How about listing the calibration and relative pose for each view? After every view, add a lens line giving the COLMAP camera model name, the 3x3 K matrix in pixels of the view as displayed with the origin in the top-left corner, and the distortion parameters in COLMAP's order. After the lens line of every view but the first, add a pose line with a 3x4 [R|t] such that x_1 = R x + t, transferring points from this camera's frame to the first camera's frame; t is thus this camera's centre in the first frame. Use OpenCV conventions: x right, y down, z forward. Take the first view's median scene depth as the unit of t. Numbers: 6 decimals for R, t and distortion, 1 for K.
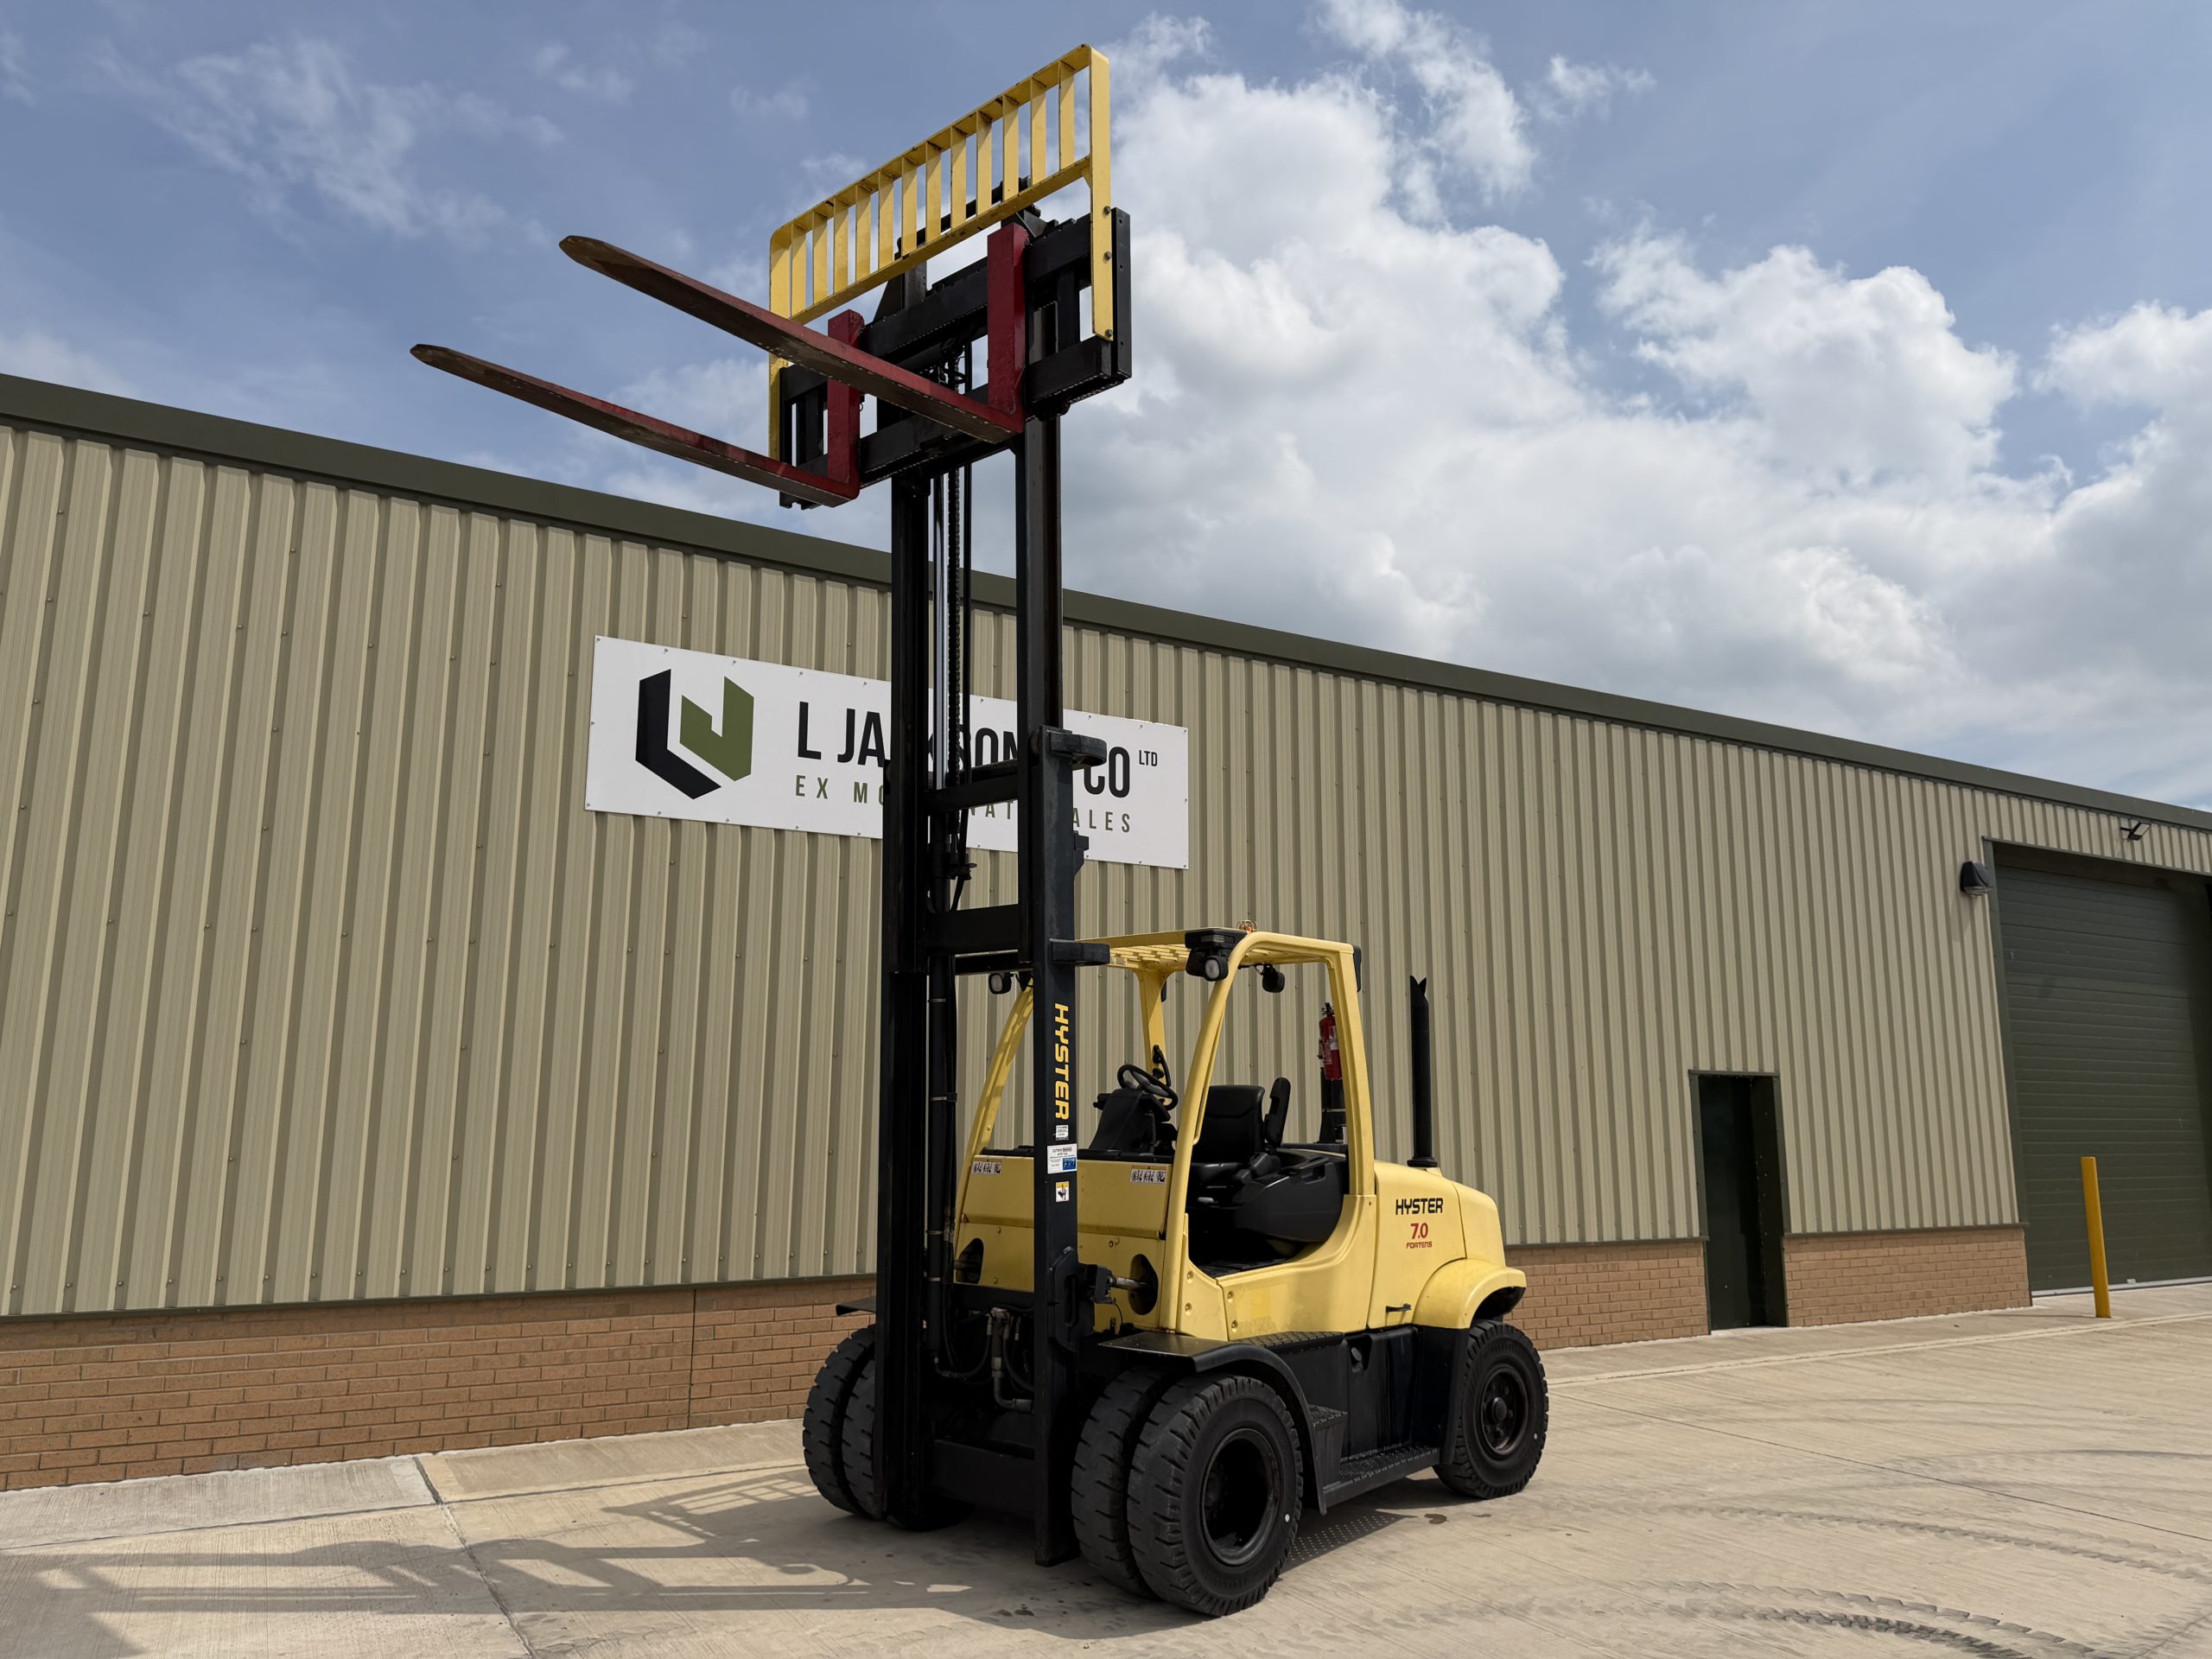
lens RADIAL K [[1561.0, 0, 1104.4], [0, 1561.0, 835.7], [0, 0, 1]] dist [0.059304, -0.076011]
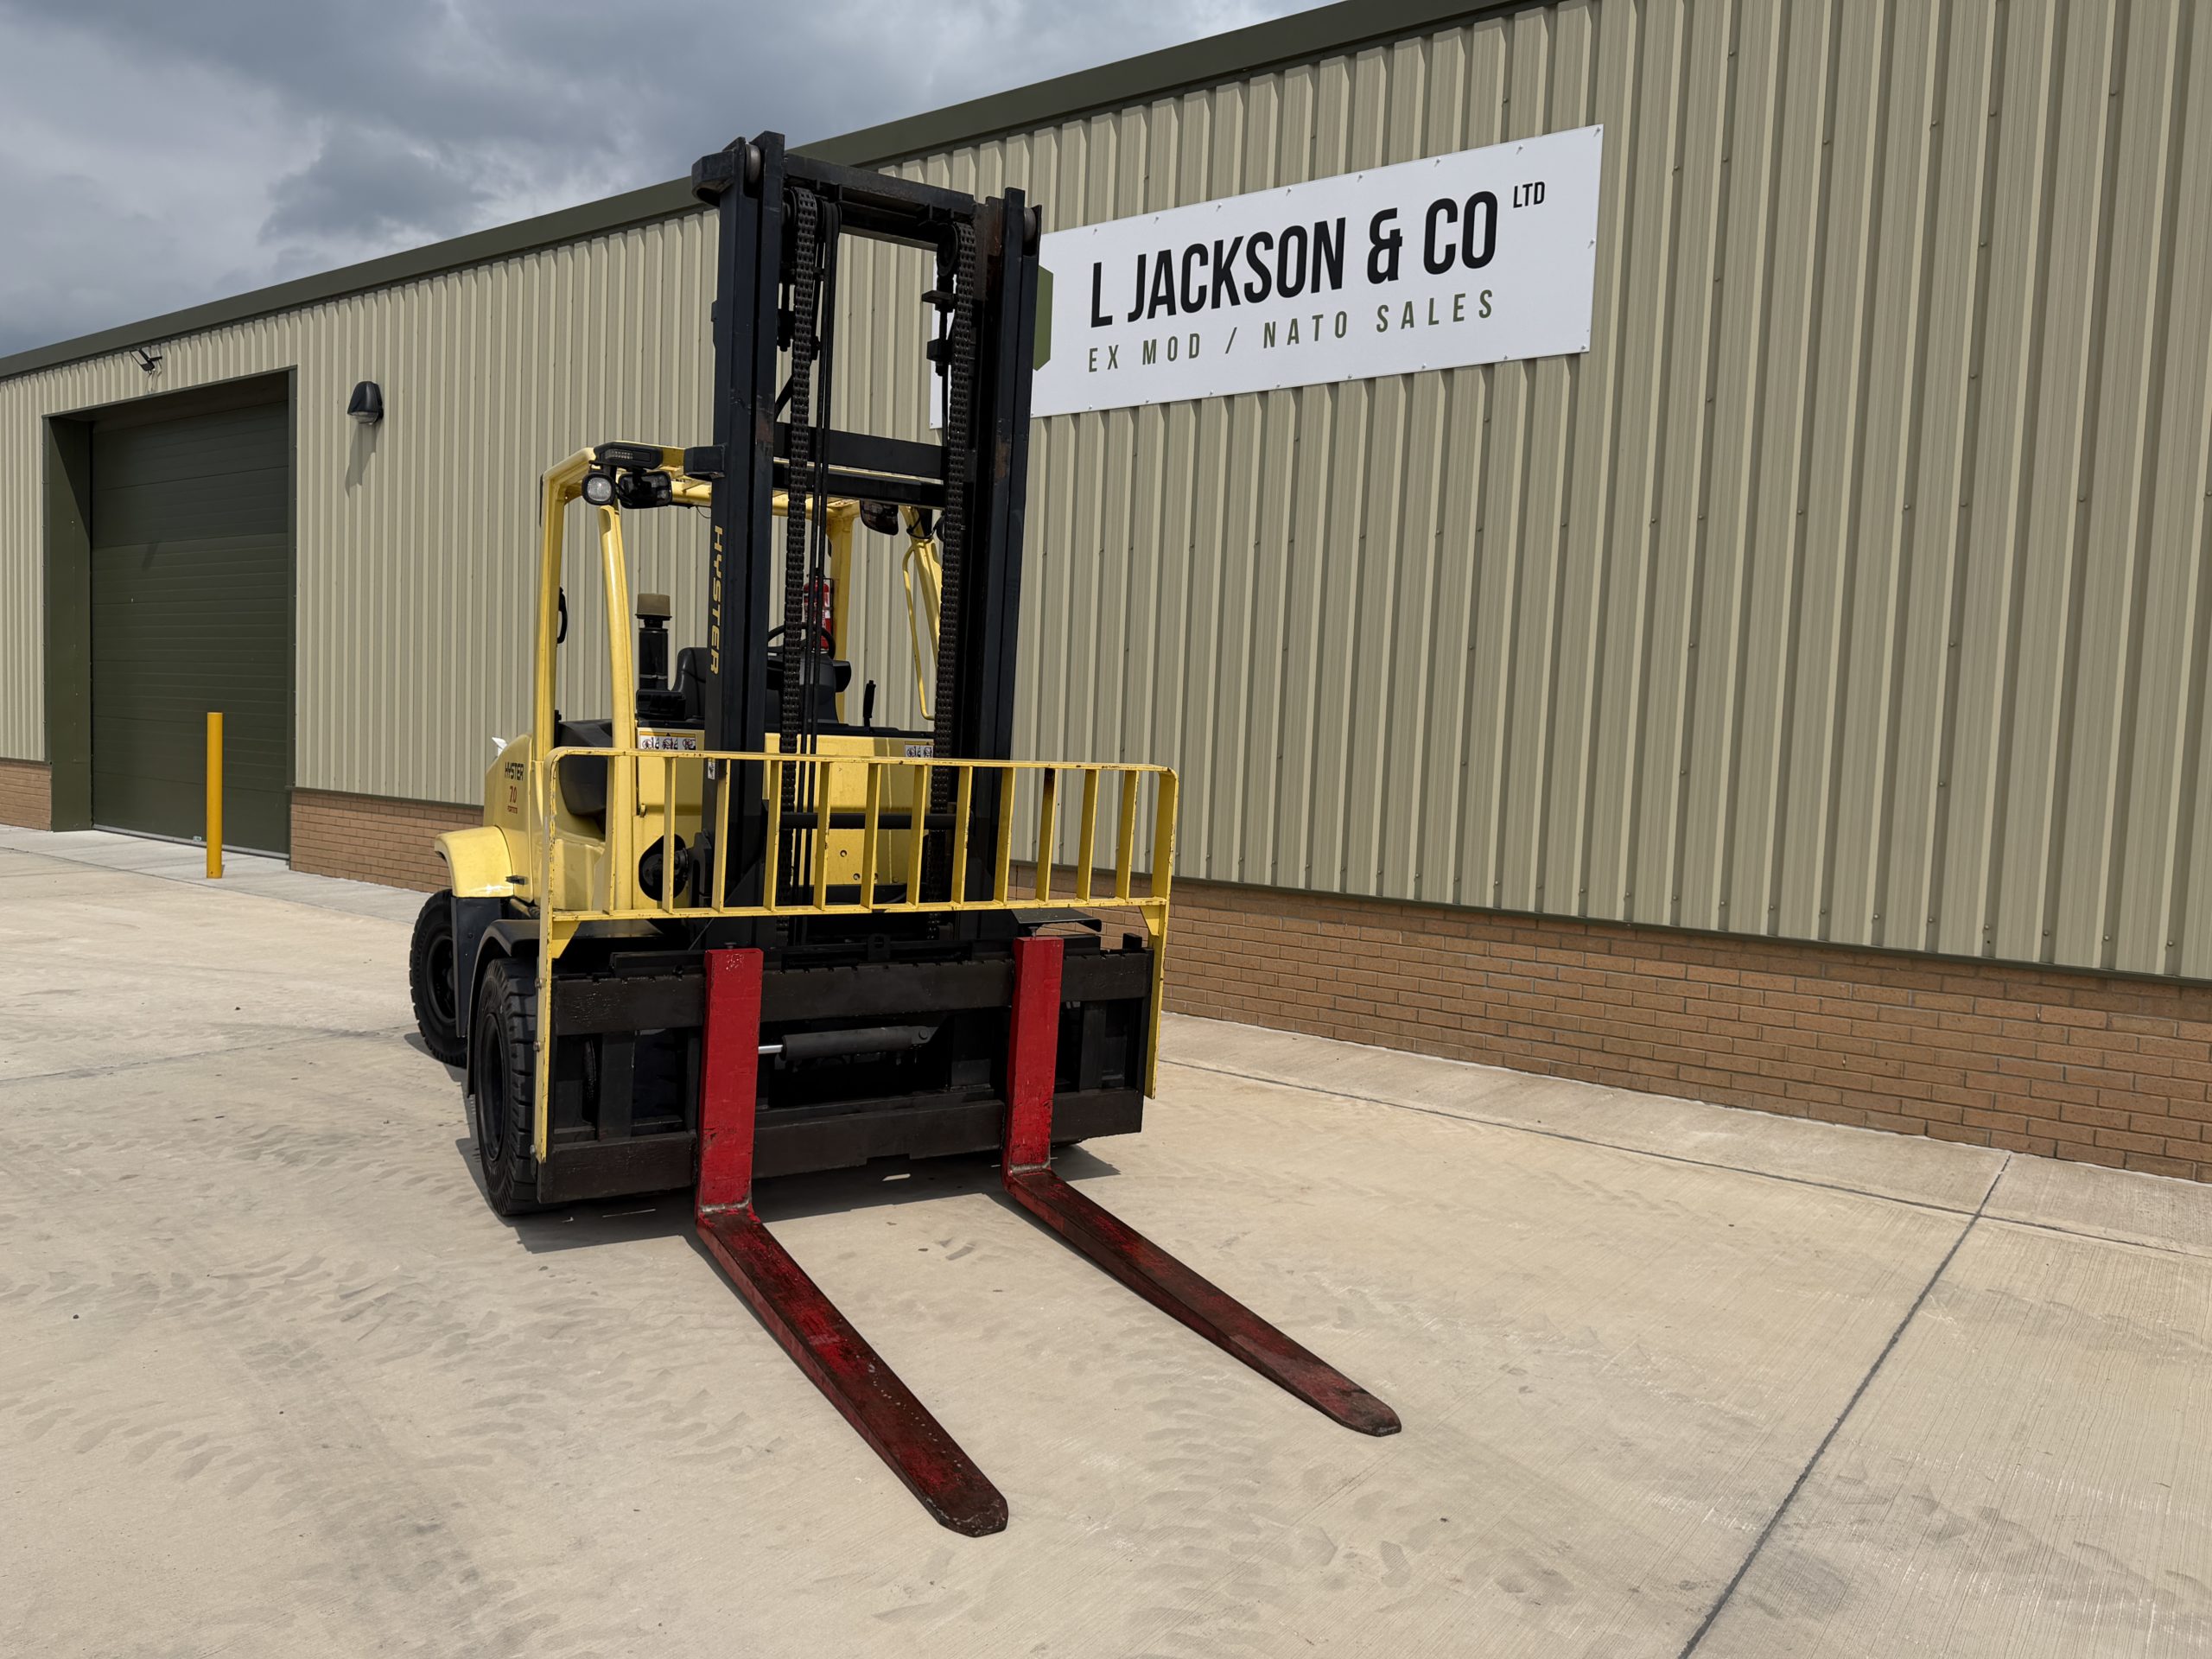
lens RADIAL K [[1561.0, 0, 1082.2], [0, 1561.0, 843.1], [0, 0, 1]] dist [0.059304, -0.076011]
pose [[0.397789, 0.072655, -0.914596, 0.715421], [0.126454, 0.983004, 0.133089, 0.133337], [0.908721, -0.168596, 0.381841, 0.619672]]
